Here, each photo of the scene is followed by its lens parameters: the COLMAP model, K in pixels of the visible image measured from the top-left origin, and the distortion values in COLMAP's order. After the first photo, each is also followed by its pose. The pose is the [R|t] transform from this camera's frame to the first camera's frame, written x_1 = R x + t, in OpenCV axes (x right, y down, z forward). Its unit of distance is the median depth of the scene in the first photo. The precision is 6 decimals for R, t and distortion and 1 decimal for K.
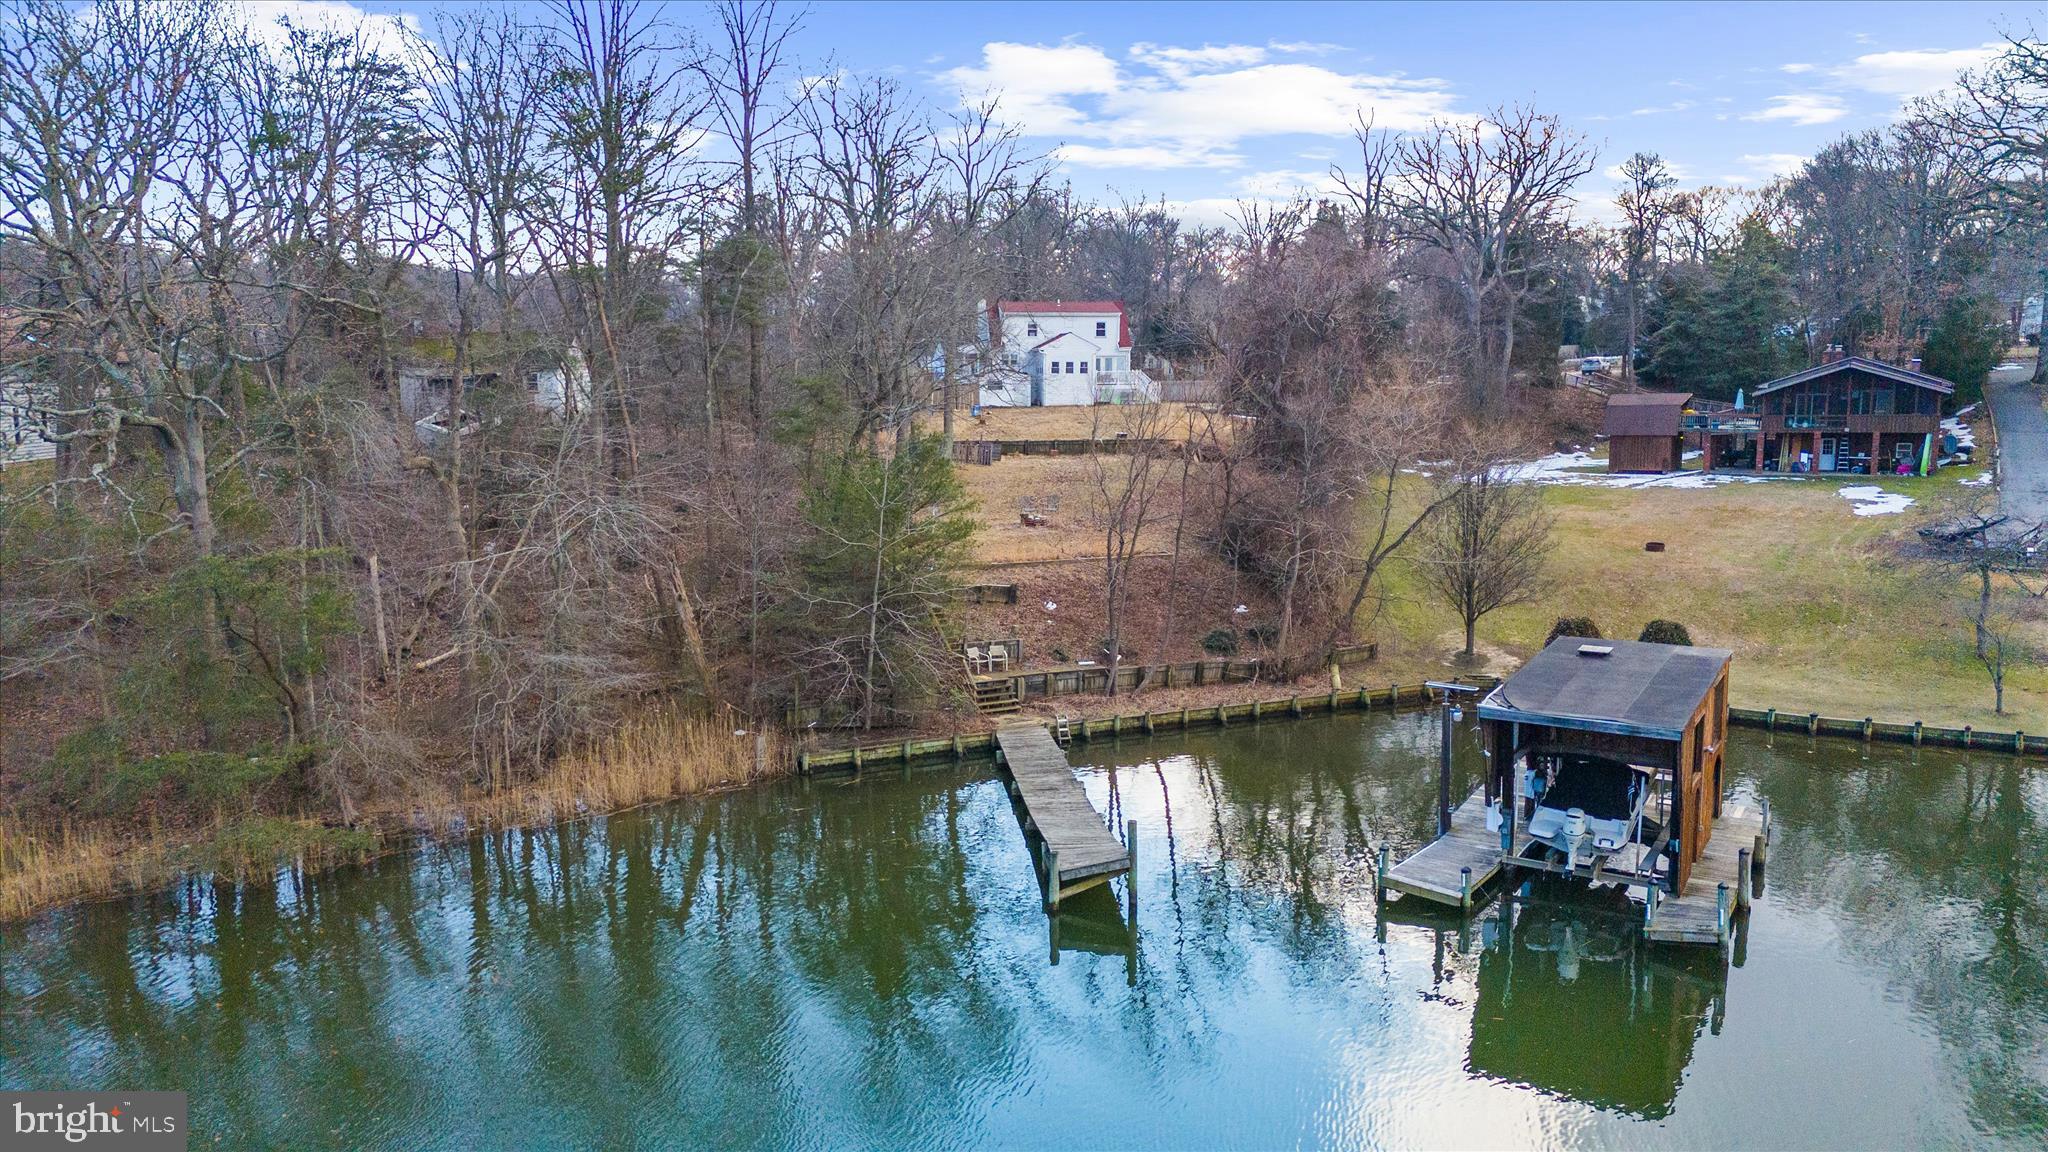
lens RADIAL K [[1527.7, 0, 1024.0], [0, 1527.7, 576.0], [0, 0, 1]] dist [0.100085, -0.105925]
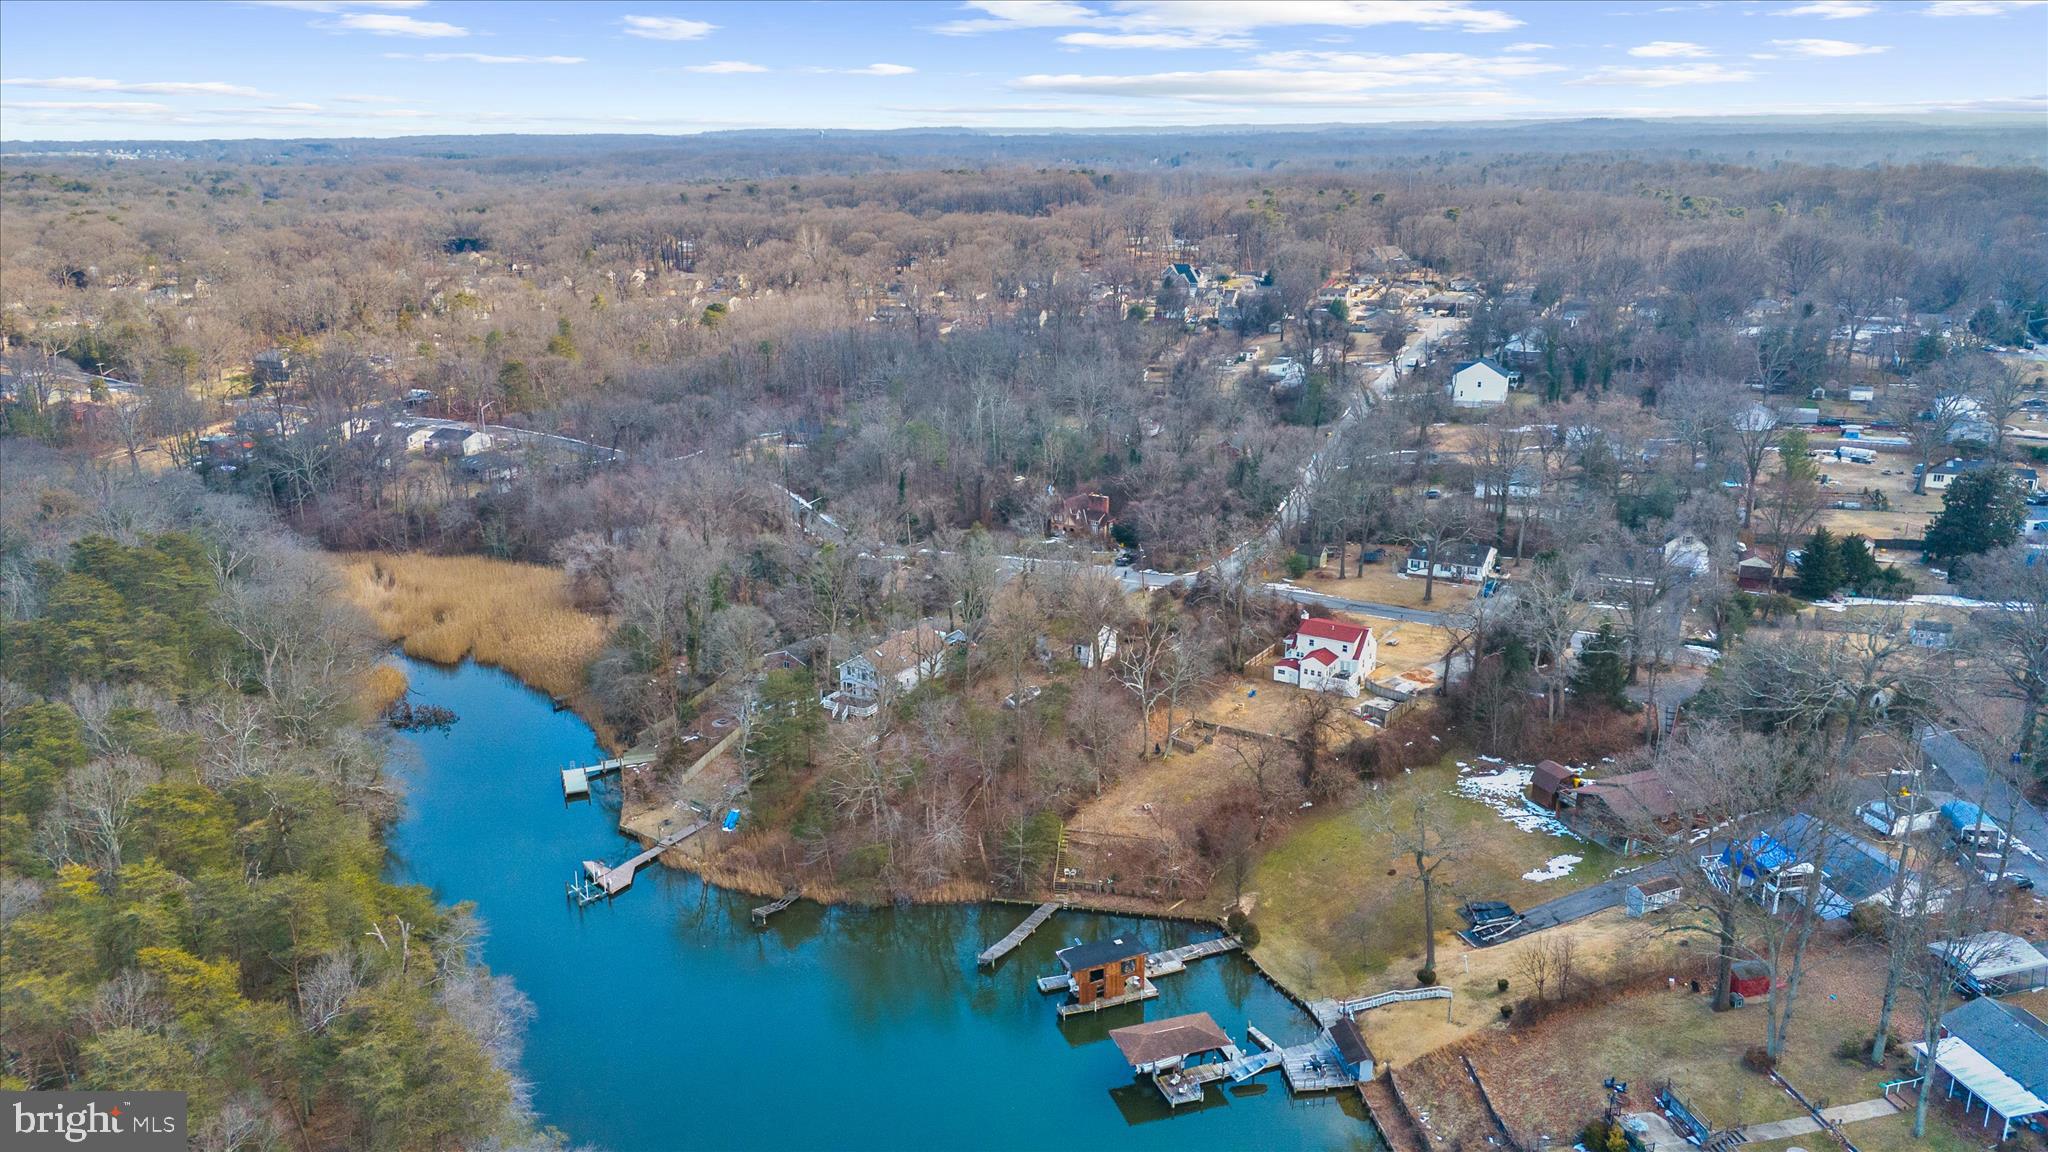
lens RADIAL K [[1527.7, 0, 1024.0], [0, 1527.7, 576.0], [0, 0, 1]] dist [0.100085, -0.105925]
pose [[0.805225, 0.176059, -0.566229, 1.629106], [-0.083575, 0.979070, 0.185574, -1.161255], [0.587050, -0.102106, 0.803086, -1.646267]]
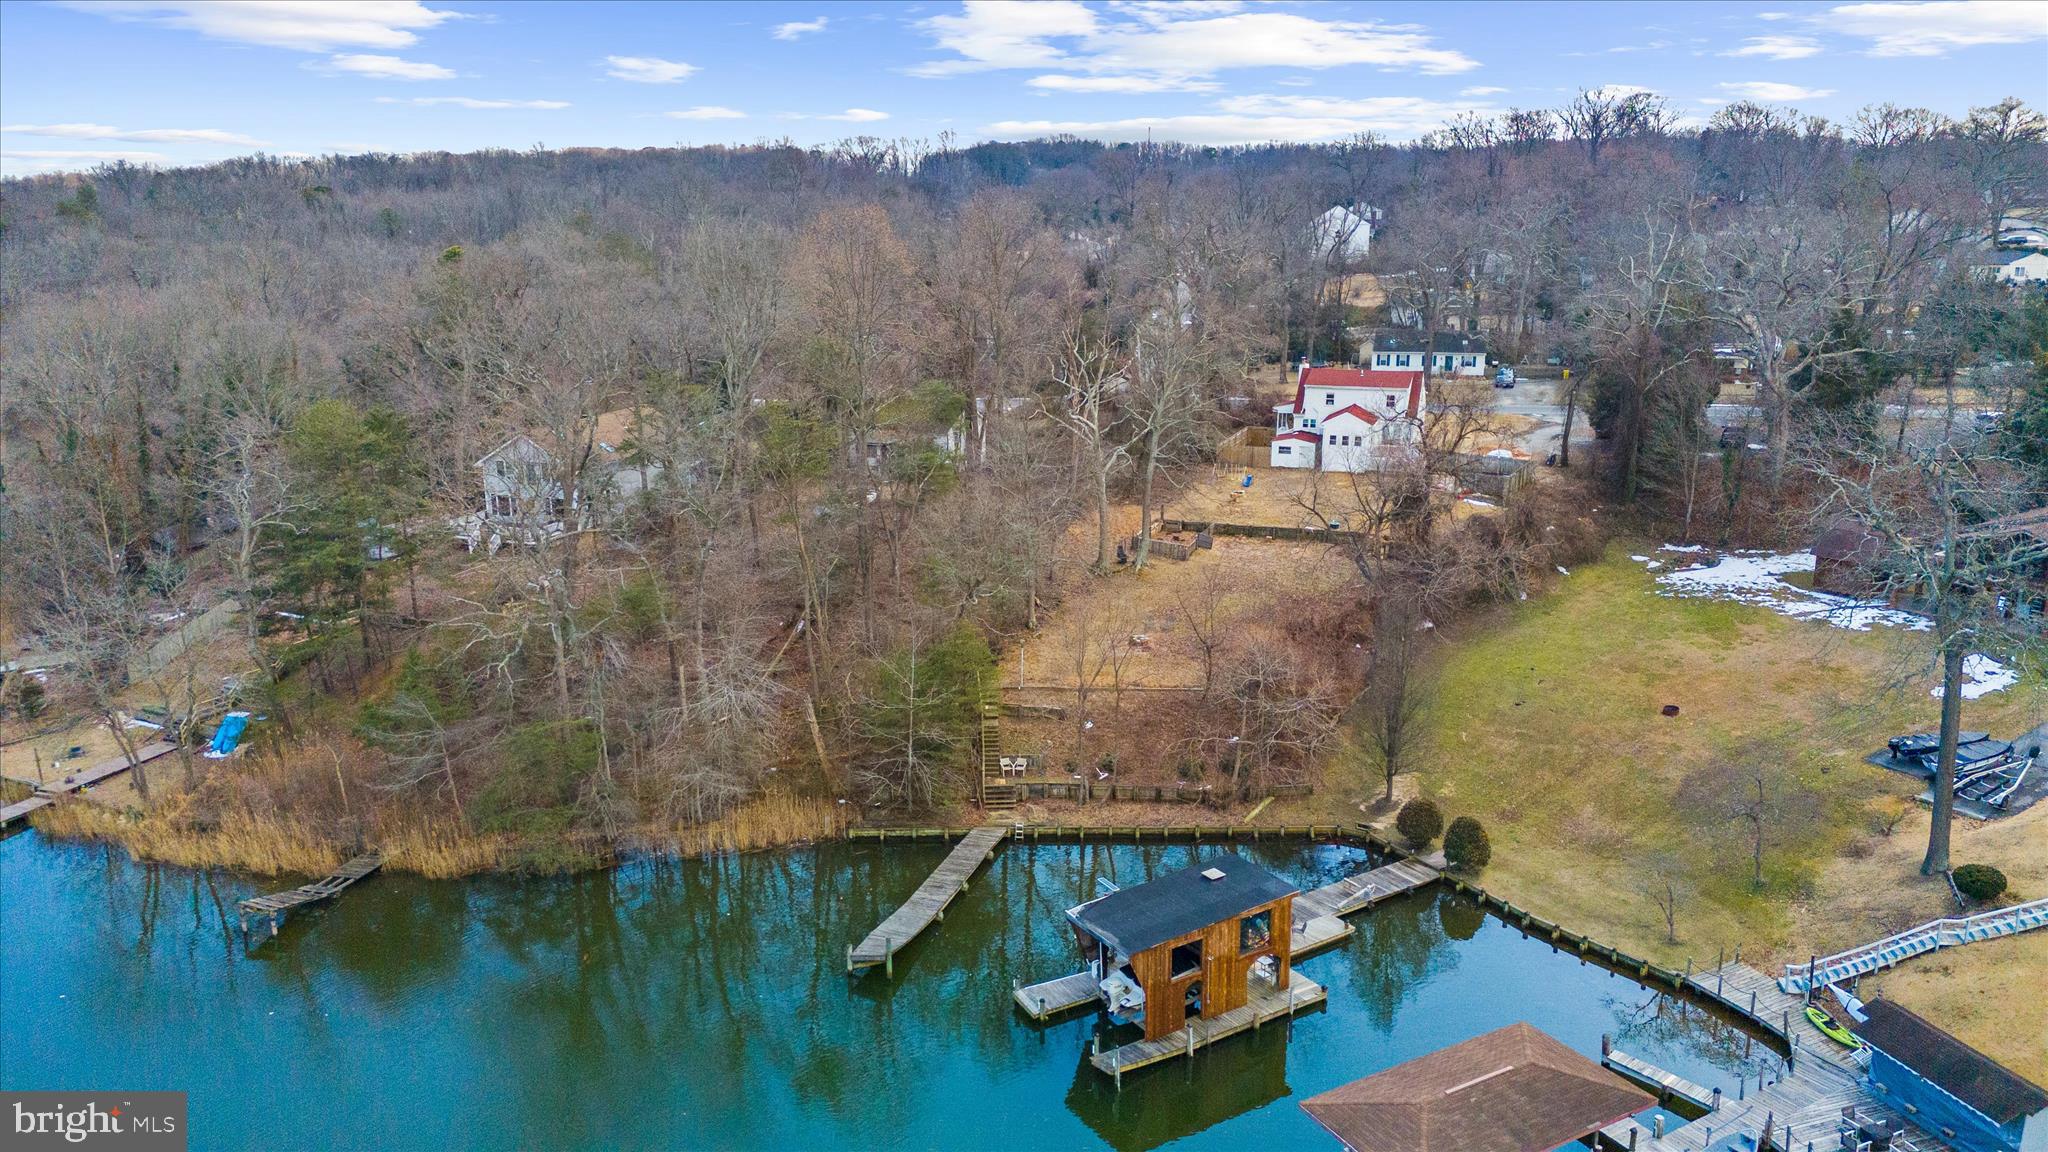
lens RADIAL K [[1527.7, 0, 1024.0], [0, 1527.7, 576.0], [0, 0, 1]] dist [0.100085, -0.105925]
pose [[0.905078, 0.107884, -0.411333, 0.576399], [-0.058916, 0.989767, 0.129960, -0.325170], [0.421144, -0.093390, 0.902173, -0.358271]]
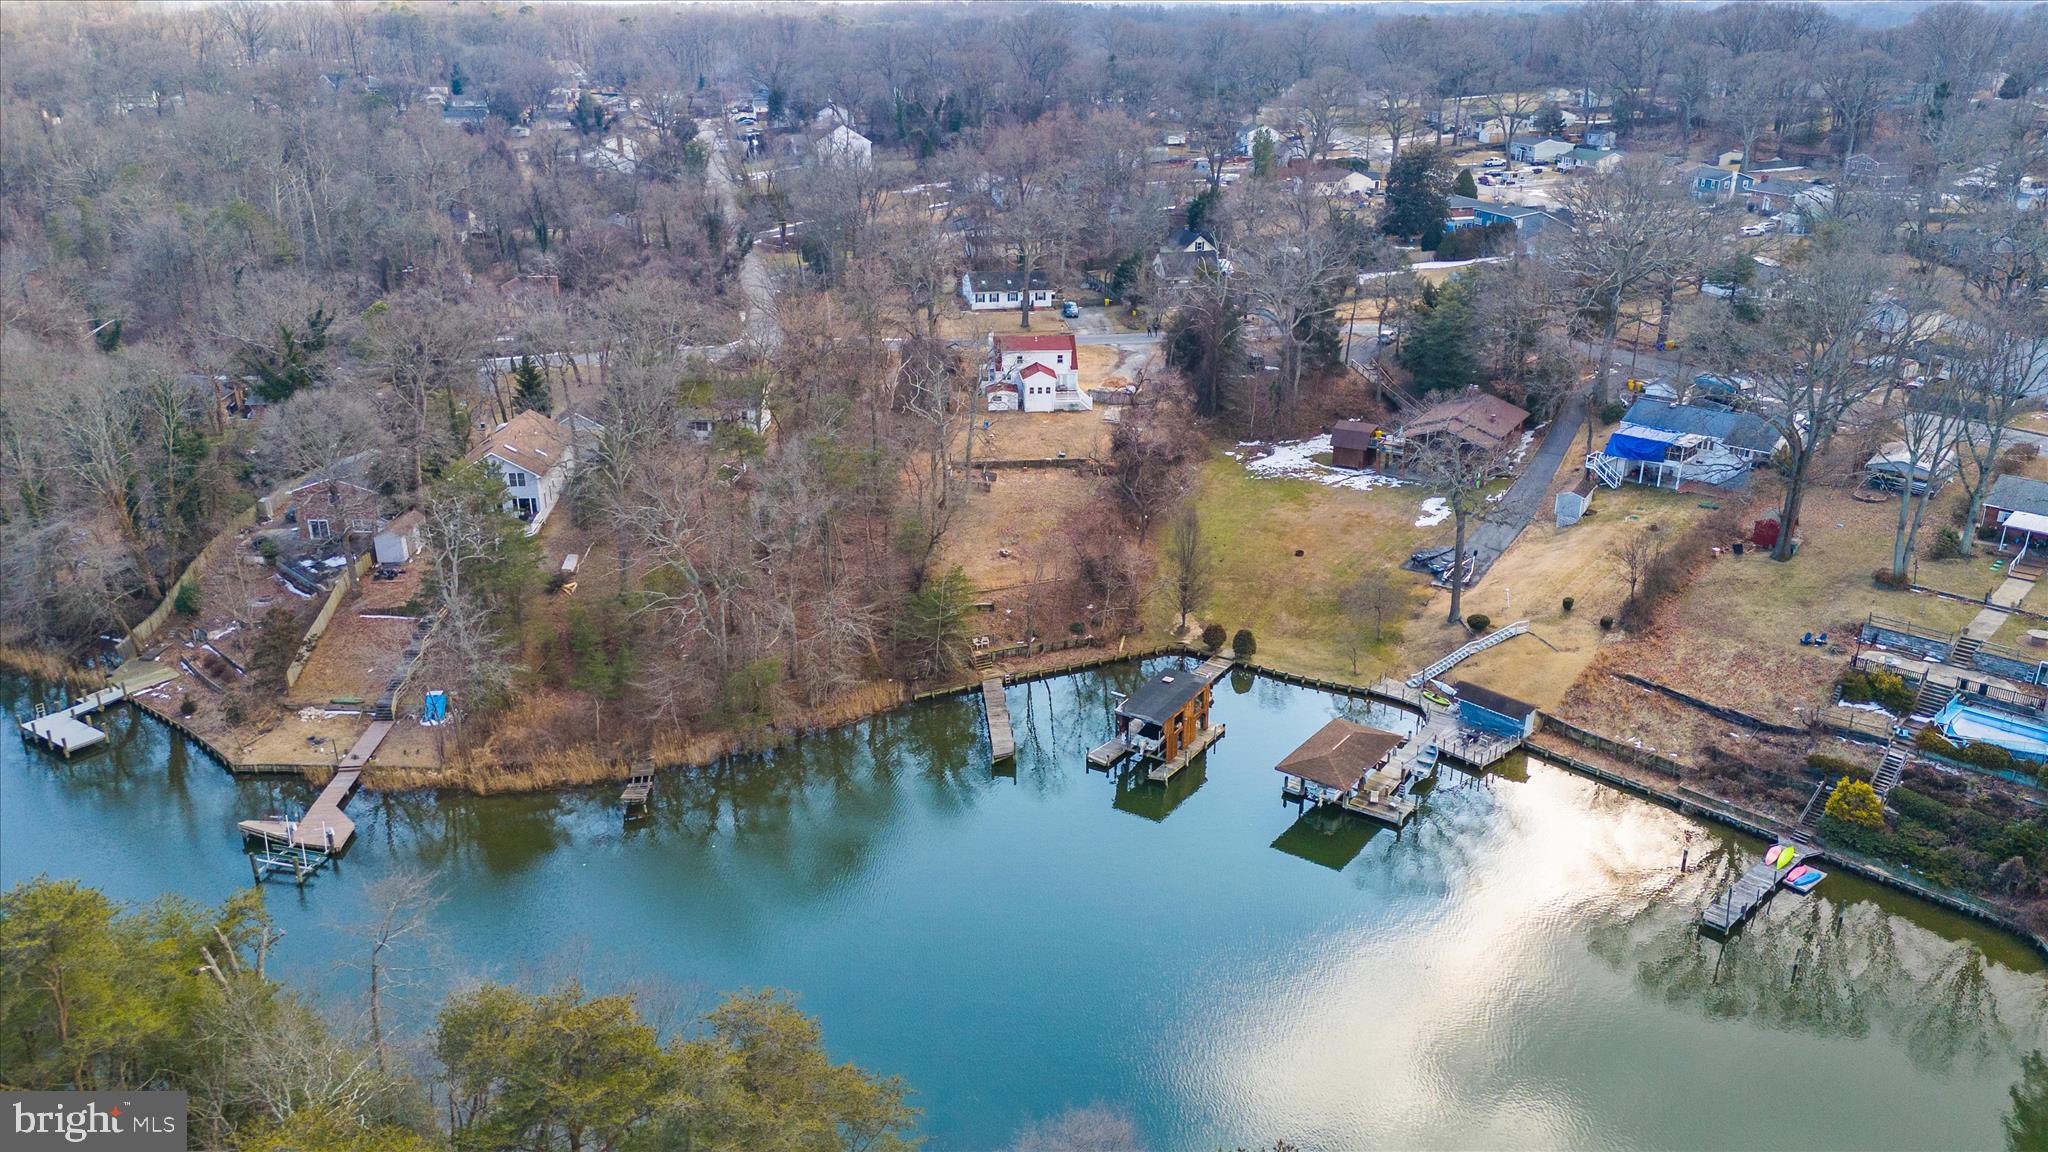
lens RADIAL K [[1527.7, 0, 1024.0], [0, 1527.7, 576.0], [0, 0, 1]] dist [0.100085, -0.105925]
pose [[0.999679, 0.012133, -0.022264, 0.100089], [-0.006846, 0.974629, 0.223721, -0.604812], [0.024413, -0.223497, 0.974399, -1.416674]]
